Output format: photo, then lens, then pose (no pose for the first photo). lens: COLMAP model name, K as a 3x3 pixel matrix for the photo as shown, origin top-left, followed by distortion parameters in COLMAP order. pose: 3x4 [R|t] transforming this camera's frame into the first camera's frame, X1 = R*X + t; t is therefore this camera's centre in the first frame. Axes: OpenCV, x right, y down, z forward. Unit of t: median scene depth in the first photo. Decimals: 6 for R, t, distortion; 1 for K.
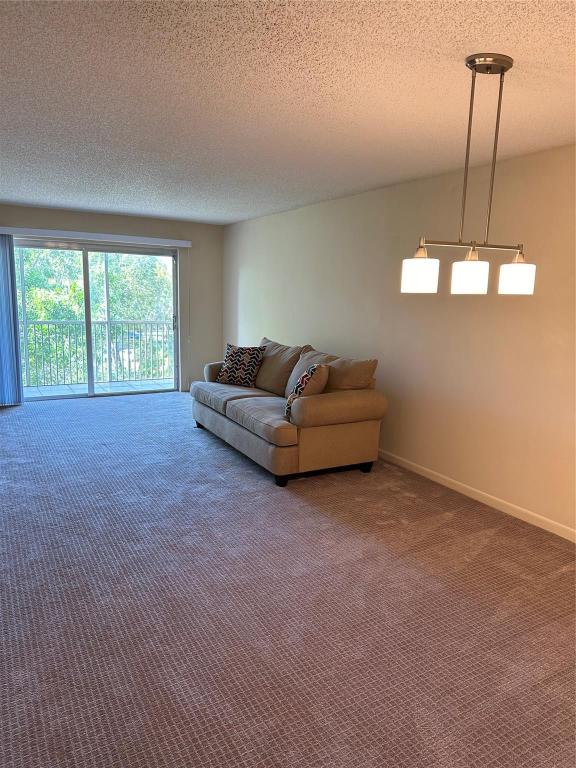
lens RADIAL K [[535.9, 0, 288.0], [0, 535.9, 384.0], [0, 0, 1]] dist [0.108866, -0.149798]
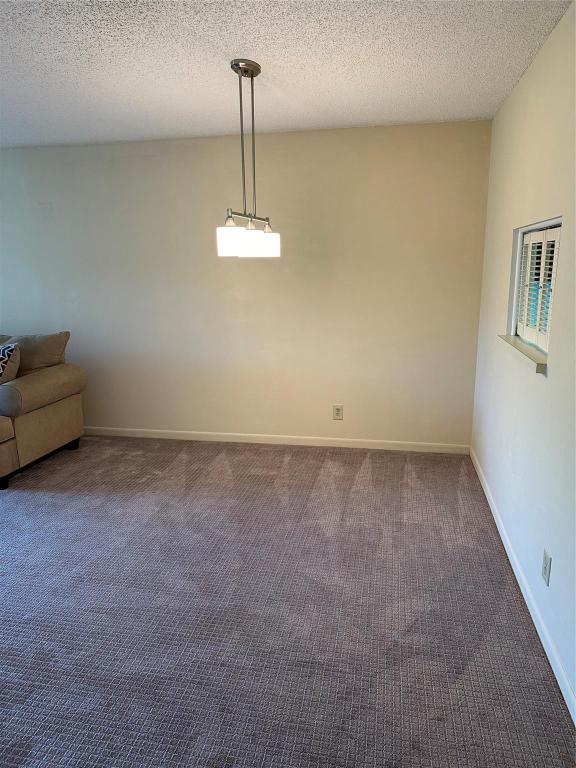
lens RADIAL K [[535.9, 0, 288.0], [0, 535.9, 384.0], [0, 0, 1]] dist [0.108866, -0.149798]
pose [[0.650877, -0.198456, 0.732785, -0.330004], [0.161742, 0.979317, 0.121561, -0.008711], [-0.741754, 0.039401, 0.669514, 0.063462]]
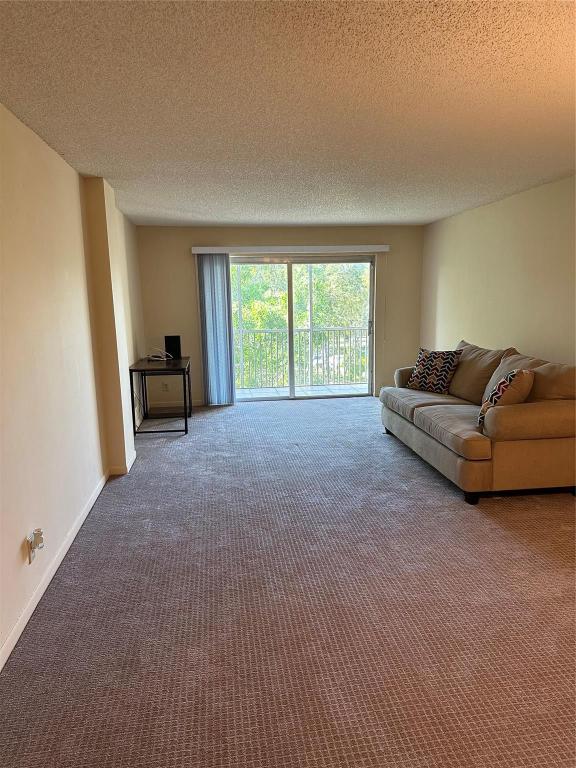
lens RADIAL K [[535.9, 0, 288.0], [0, 535.9, 384.0], [0, 0, 1]] dist [0.108866, -0.149798]
pose [[0.926417, 0.016731, -0.376127, 0.042890], [-0.020357, 0.999777, -0.005667, -0.000657], [0.375948, 0.012906, 0.926551, 0.028352]]
